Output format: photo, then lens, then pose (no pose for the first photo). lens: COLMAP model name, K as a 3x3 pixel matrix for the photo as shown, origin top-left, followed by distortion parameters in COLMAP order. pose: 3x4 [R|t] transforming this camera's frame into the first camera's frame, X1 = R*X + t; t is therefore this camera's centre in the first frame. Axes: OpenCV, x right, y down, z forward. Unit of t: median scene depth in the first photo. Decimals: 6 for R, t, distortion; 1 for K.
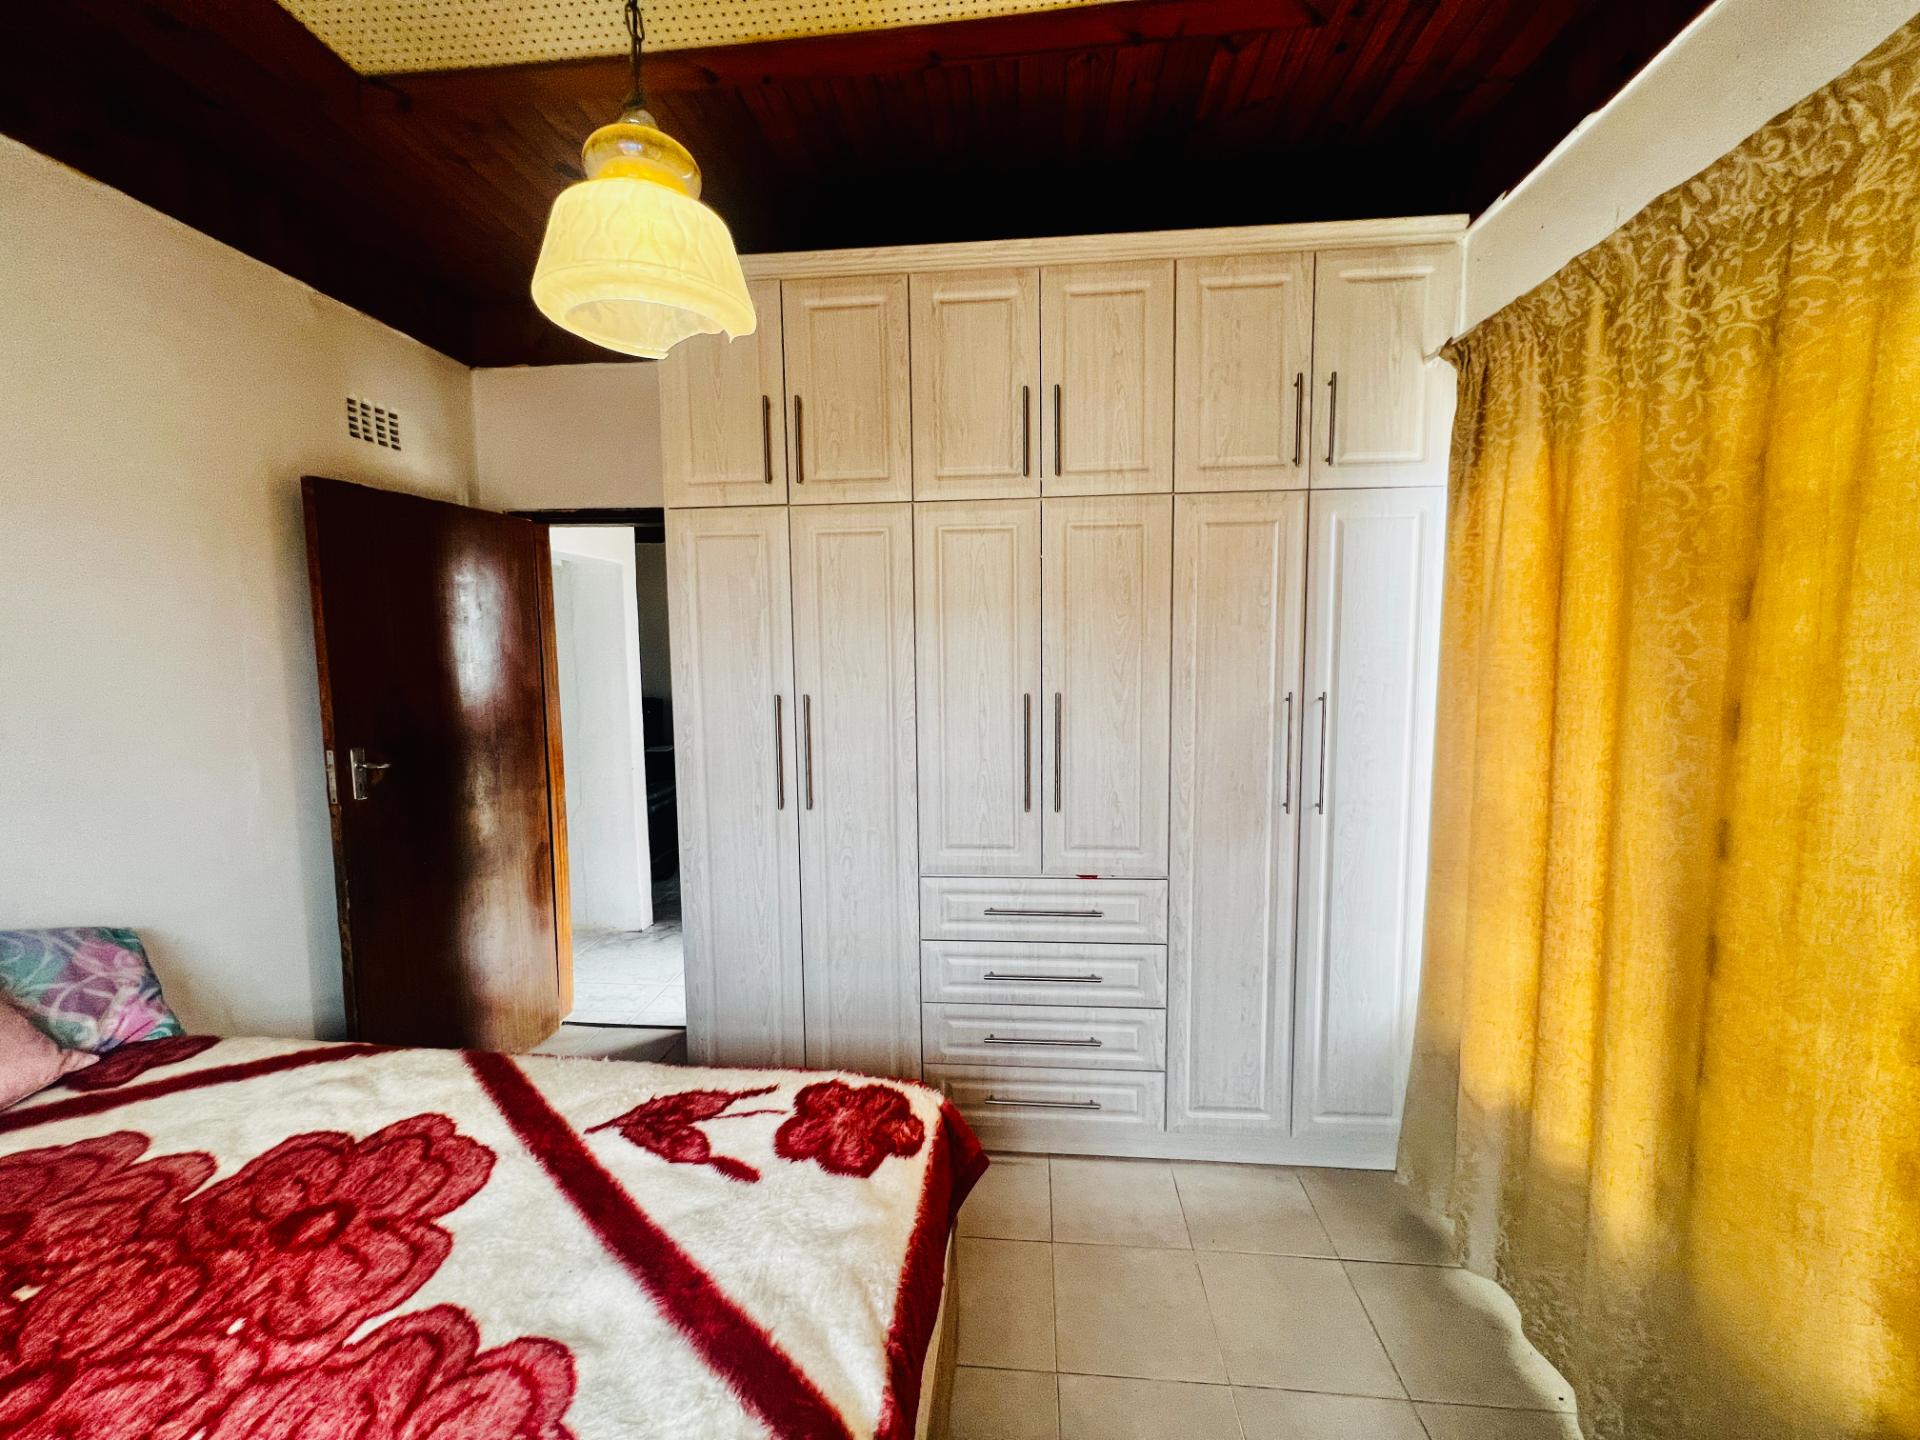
lens RADIAL K [[765.7, 0, 957.4], [0, 765.7, 717.6], [0, 0, 1]] dist [-0.002139, 0.000443]
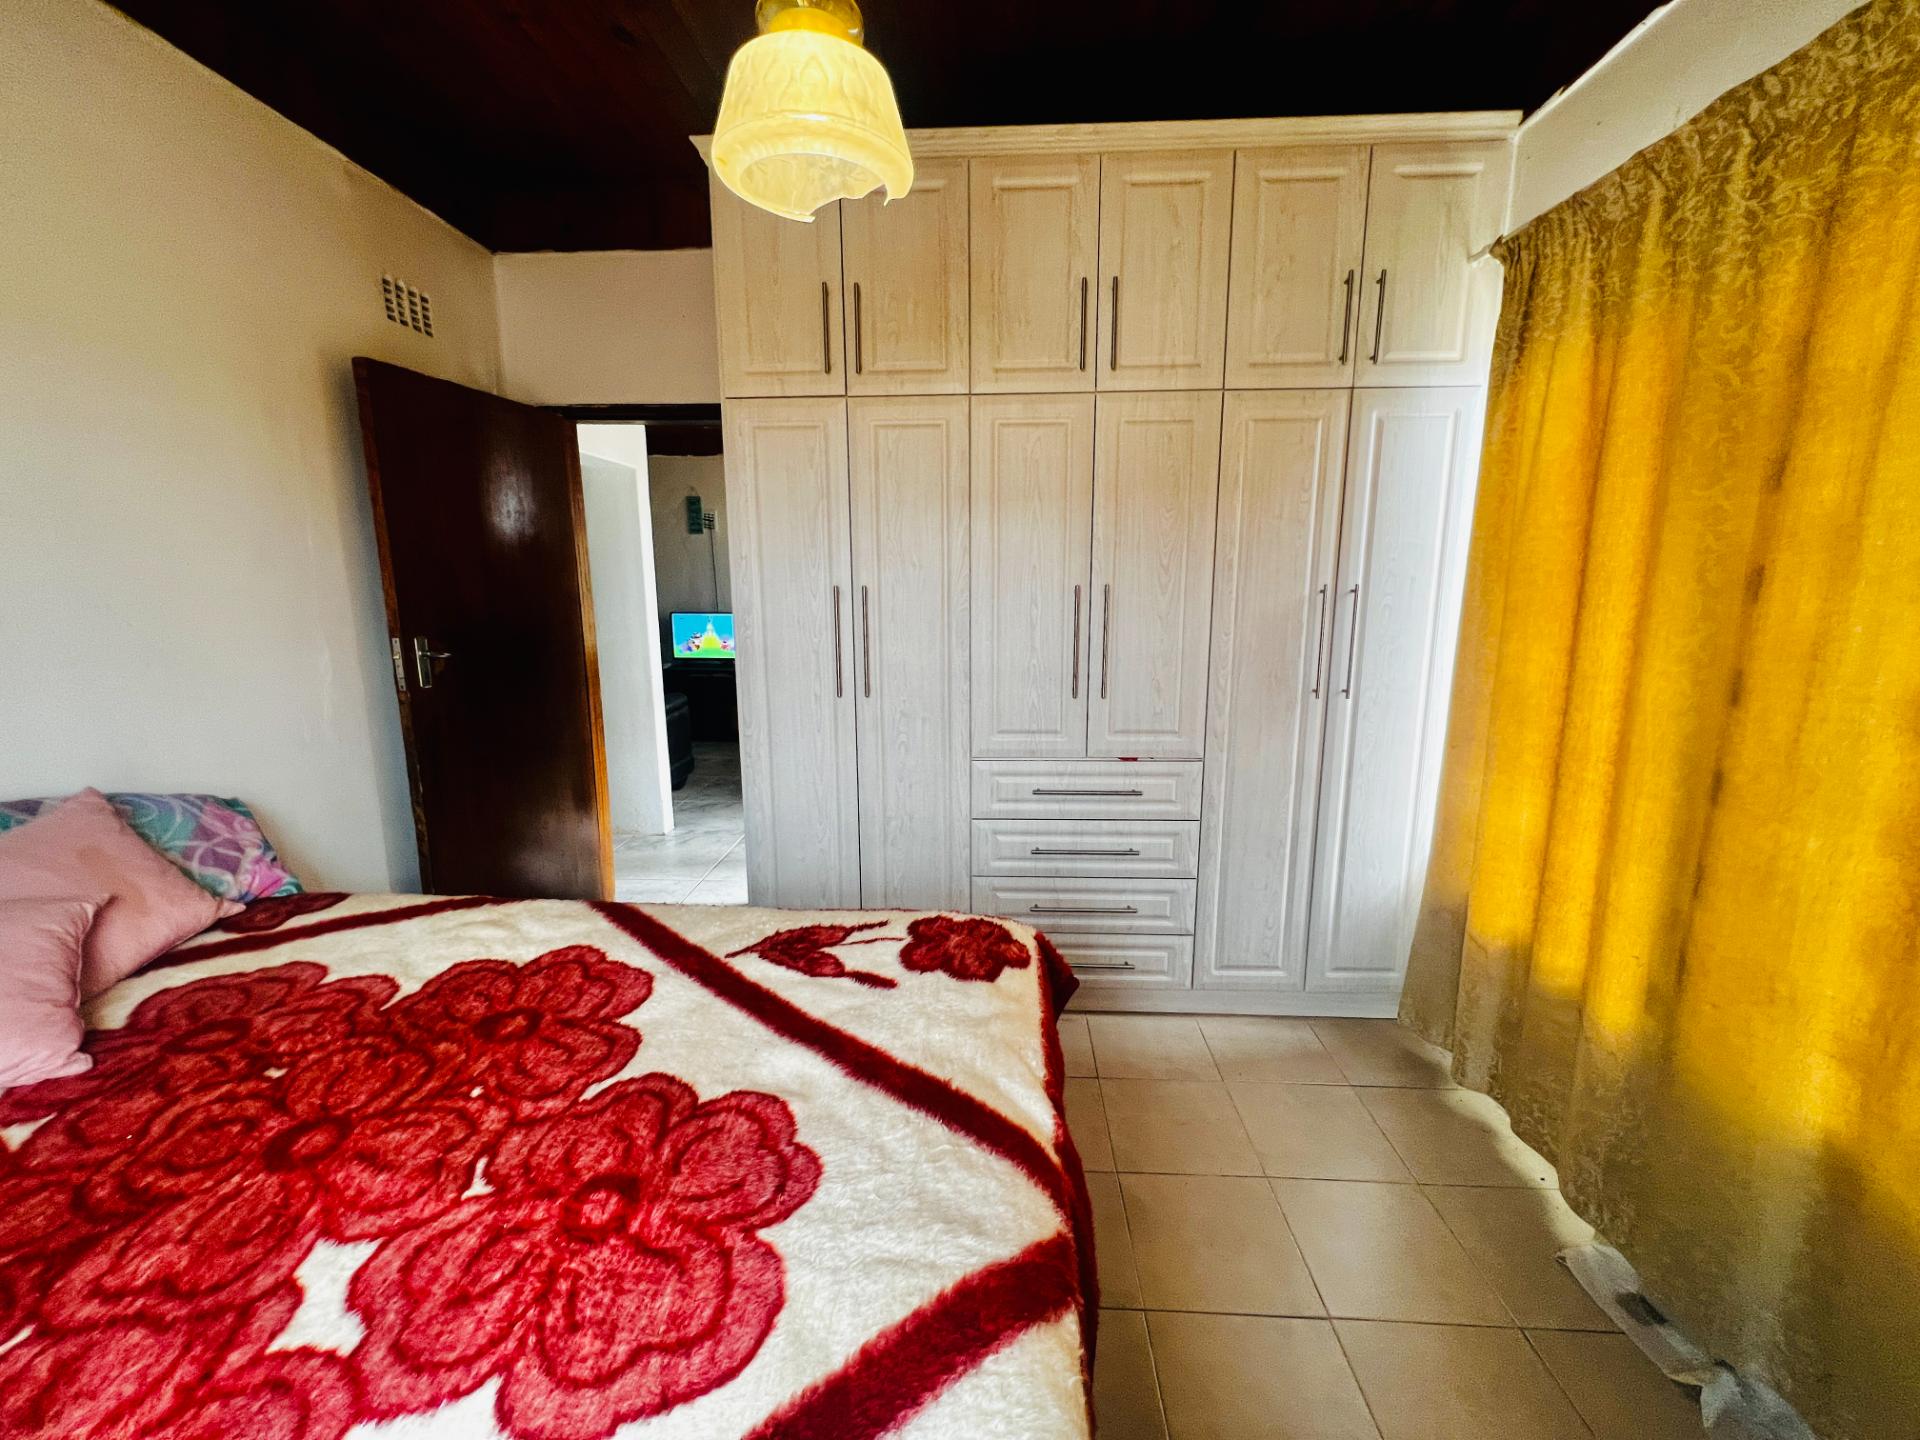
lens RADIAL K [[766.2, 0, 957.2], [0, 766.2, 718.5], [0, 0, 1]] dist [-0.001919, 0.000085]
pose [[0.999172, -0.000490, 0.040690, -0.181616], [-0.003123, 0.996055, 0.088682, 0.090031], [-0.040573, -0.088736, 0.995228, -0.085455]]
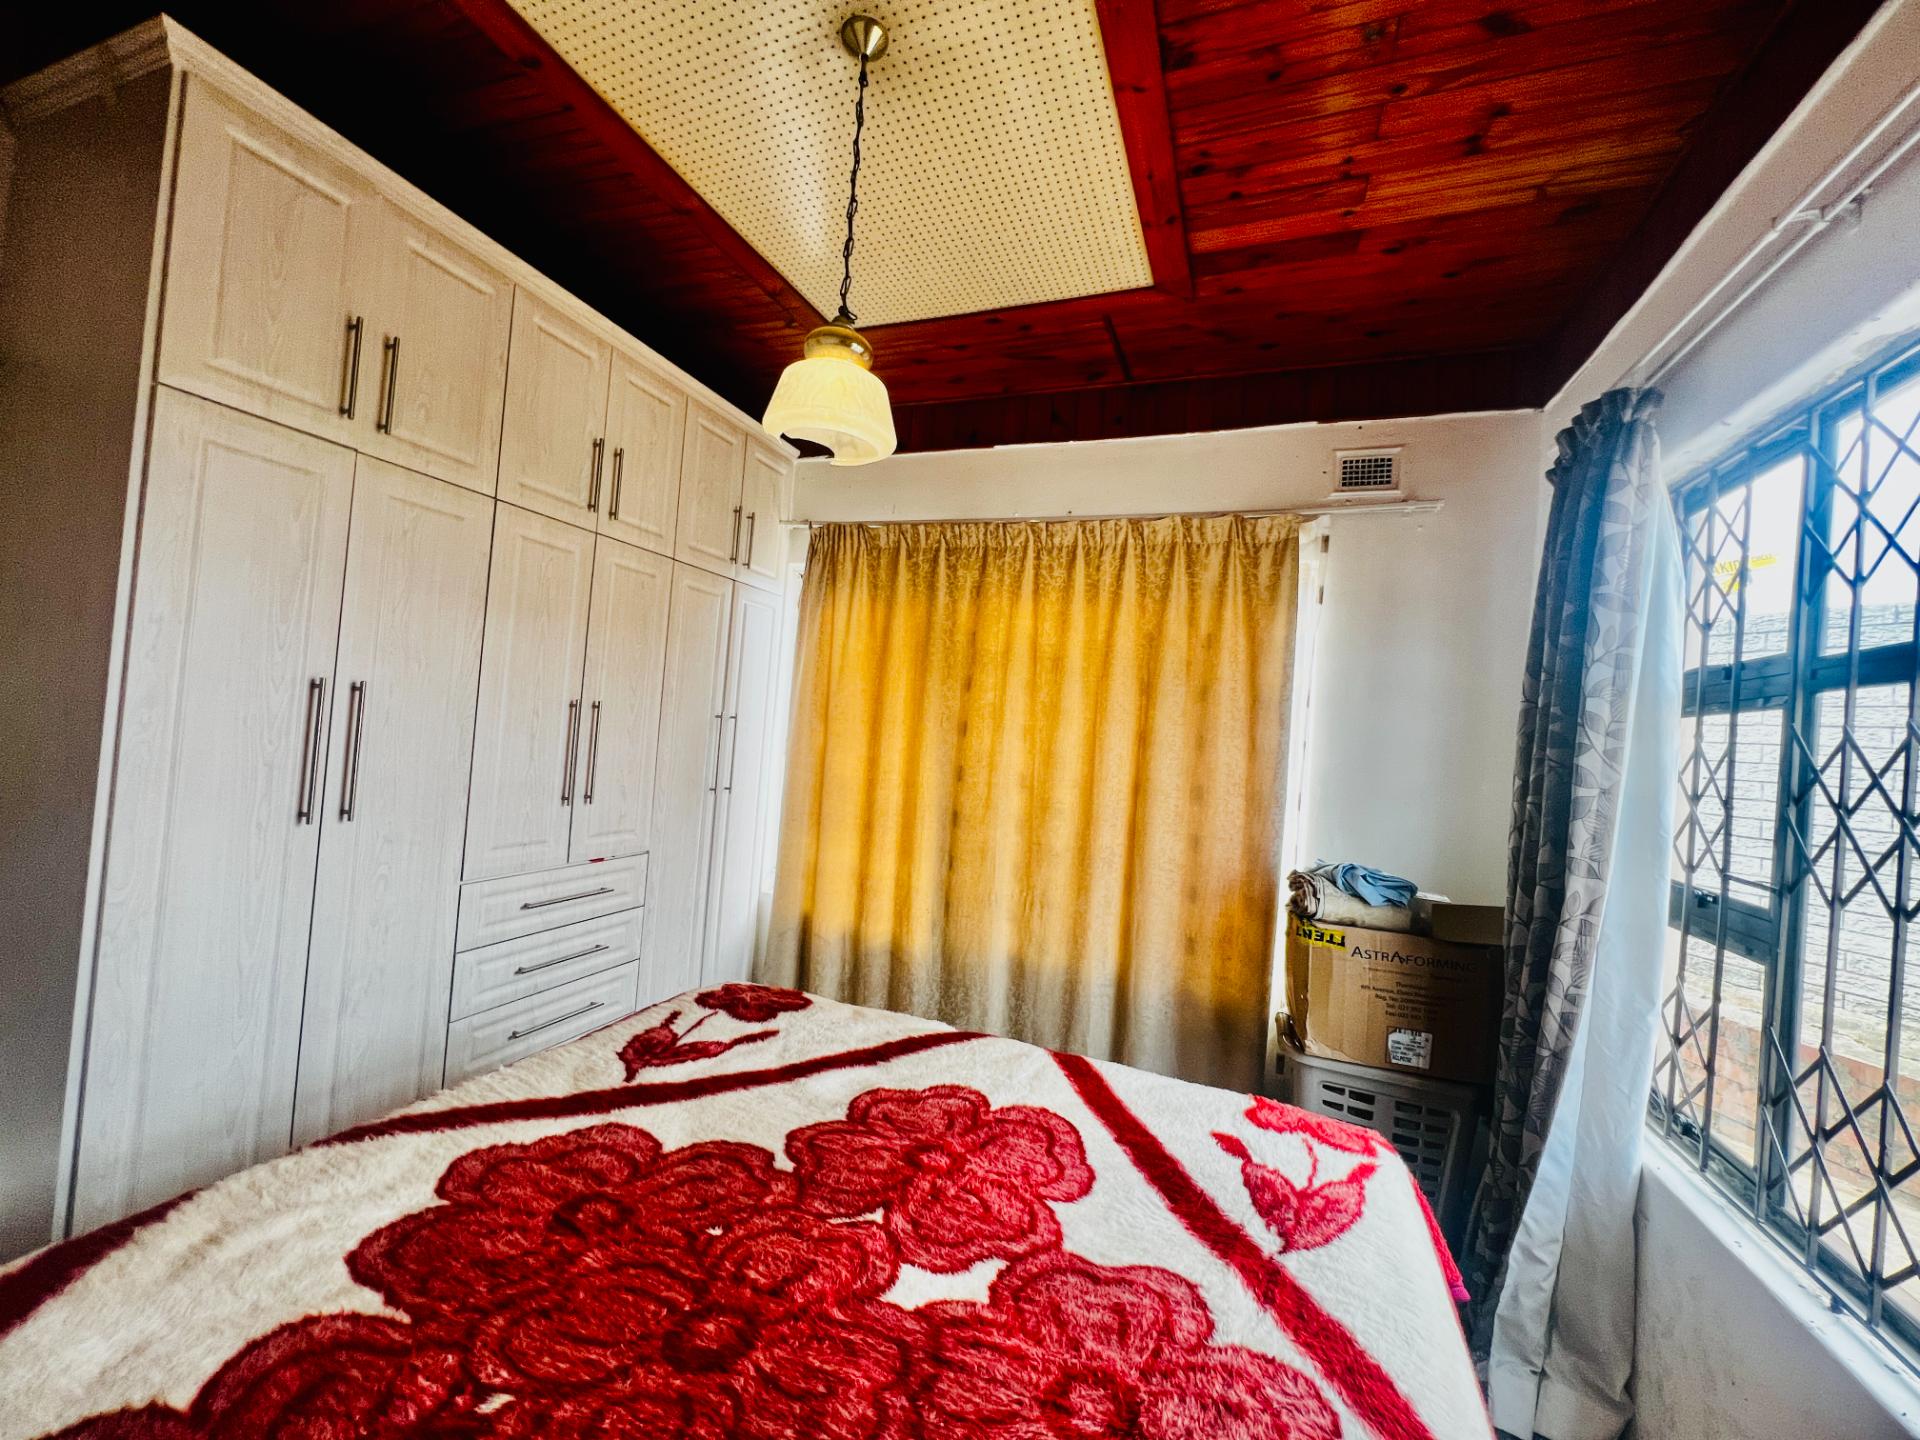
lens RADIAL K [[765.7, 0, 957.4], [0, 765.7, 717.6], [0, 0, 1]] dist [-0.002139, 0.000443]
pose [[0.265014, 0.051694, 0.962858, -1.306015], [0.005897, 0.998456, -0.055228, 0.093836], [-0.964226, 0.020314, 0.264301, 0.253412]]
